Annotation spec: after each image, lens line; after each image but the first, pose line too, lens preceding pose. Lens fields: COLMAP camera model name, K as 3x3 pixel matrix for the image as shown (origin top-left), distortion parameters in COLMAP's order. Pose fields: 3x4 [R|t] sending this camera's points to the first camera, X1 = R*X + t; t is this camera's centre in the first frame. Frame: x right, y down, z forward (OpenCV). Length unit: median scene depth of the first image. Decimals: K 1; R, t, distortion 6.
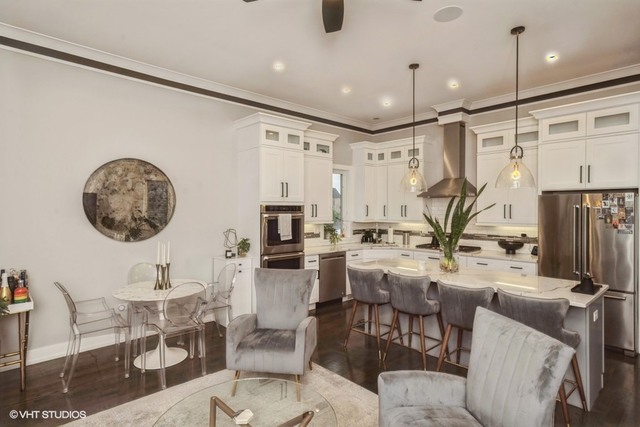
lens RADIAL K [[349.5, 0, 319.4], [0, 349.5, 206.5], [0, 0, 1]] dist [0.001771, 0.000656]
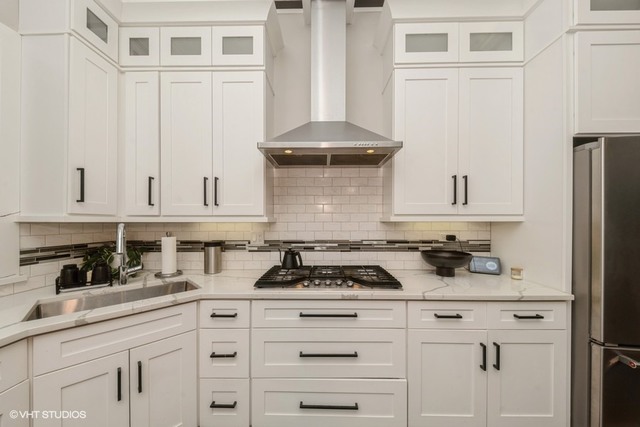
lens RADIAL K [[223.1, 0, 322.9], [0, 223.1, 222.1], [0, 0, 1]] dist [0.001224, -0.000043]
pose [[0.690927, -0.002412, 0.722921, 0.173251], [-0.001561, 0.999987, 0.004829, 0.053402], [-0.722923, -0.004465, 0.690914, 0.860893]]
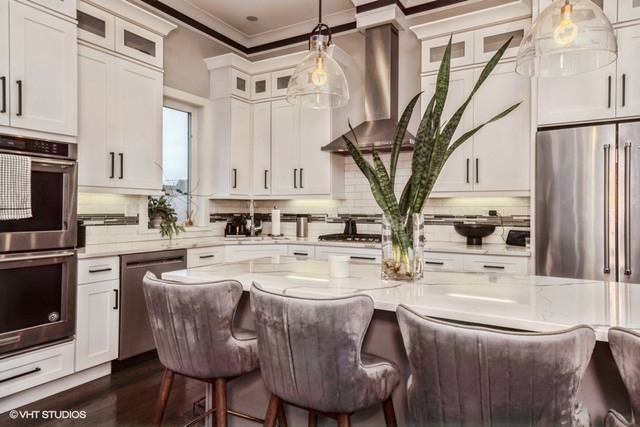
lens RADIAL K [[422.0, 0, 323.4], [0, 422.0, 202.4], [0, 0, 1]] dist [0.000513, 0.001260]
pose [[0.956939, 0.006717, 0.290211, 0.092493], [-0.004047, 0.999944, -0.009800, 0.069359], [-0.290260, 0.008203, 0.956913, 0.375462]]
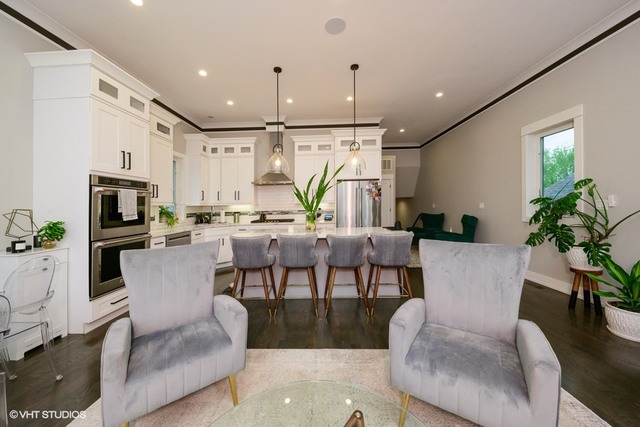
lens RADIAL K [[224.9, 0, 328.6], [0, 224.9, 198.4], [0, 0, 1]] dist [0.000093, -0.000051]
pose [[0.683098, 0.005686, 0.730305, -0.143056], [0.017820, 0.999542, -0.024451, 0.056828], [-0.730110, 0.029716, 0.682684, 0.249314]]
